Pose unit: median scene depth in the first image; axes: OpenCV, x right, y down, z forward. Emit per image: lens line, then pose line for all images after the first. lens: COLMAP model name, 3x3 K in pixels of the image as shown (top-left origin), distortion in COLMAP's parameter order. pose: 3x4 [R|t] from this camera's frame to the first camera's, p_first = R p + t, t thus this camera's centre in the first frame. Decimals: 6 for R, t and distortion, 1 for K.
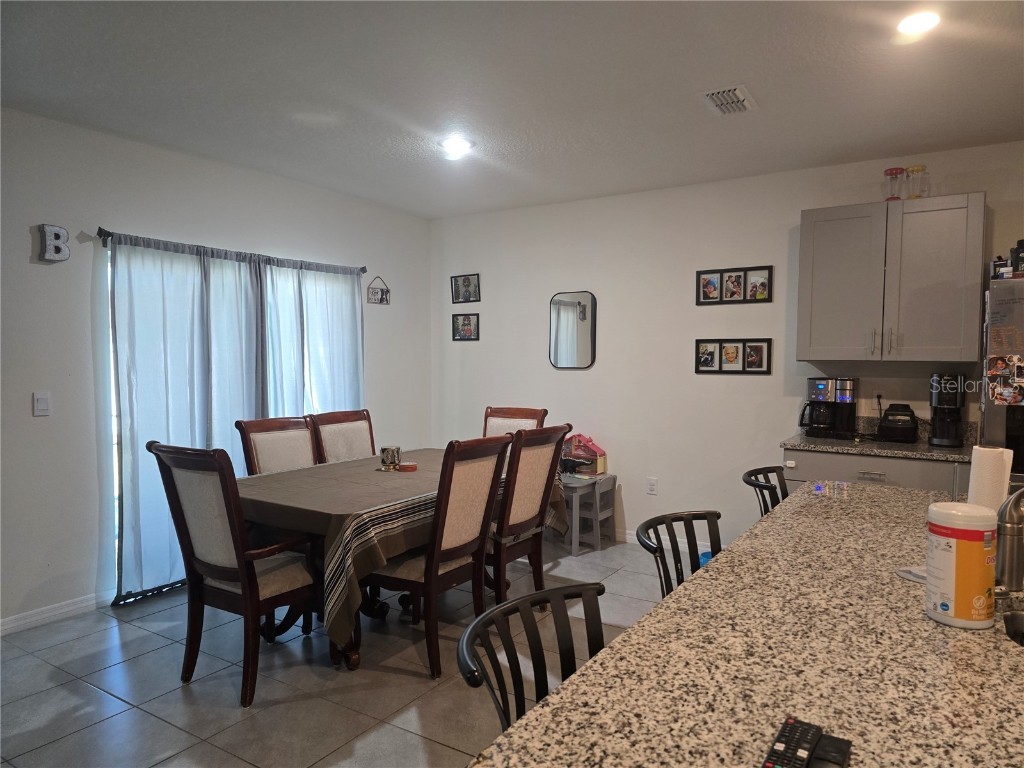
lens RADIAL K [[691.6, 0, 512.1], [0, 691.6, 391.6], [0, 0, 1]] dist [0.062665, -0.040659]
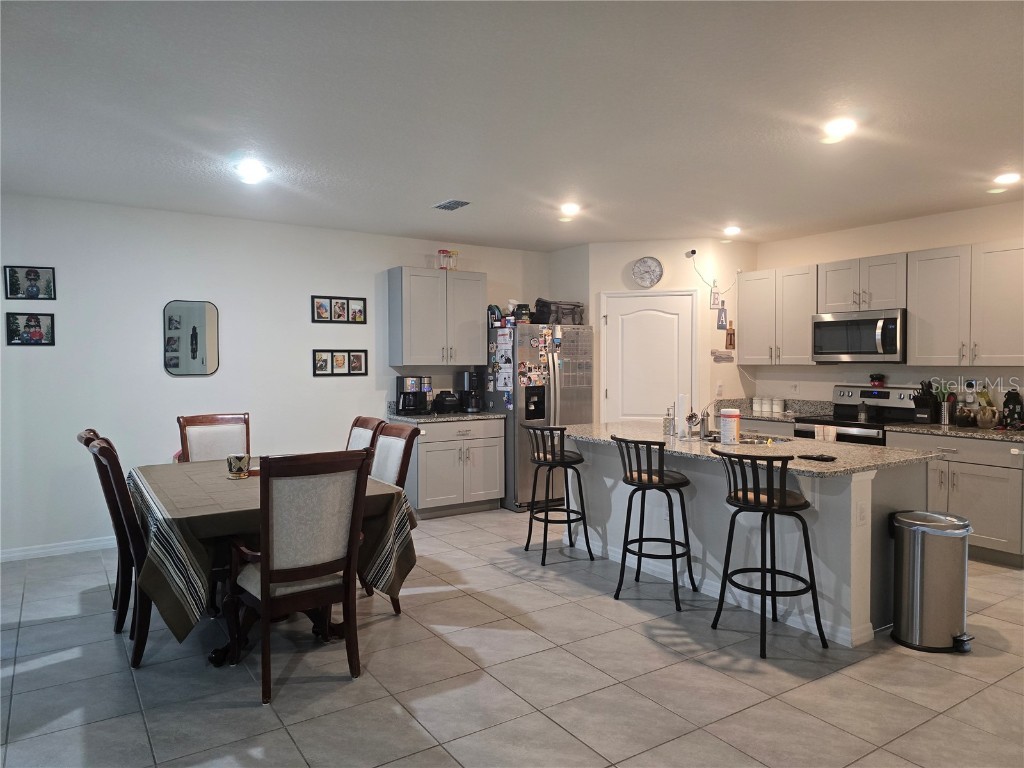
lens RADIAL K [[691.6, 0, 505.2], [0, 691.6, 378.0], [0, 0, 1]] dist [0.062665, -0.040659]
pose [[0.402942, -0.027634, 0.914808, -0.902186], [0.050608, 0.998688, 0.007877, -0.018974], [-0.913825, 0.043122, 0.403812, 0.212435]]
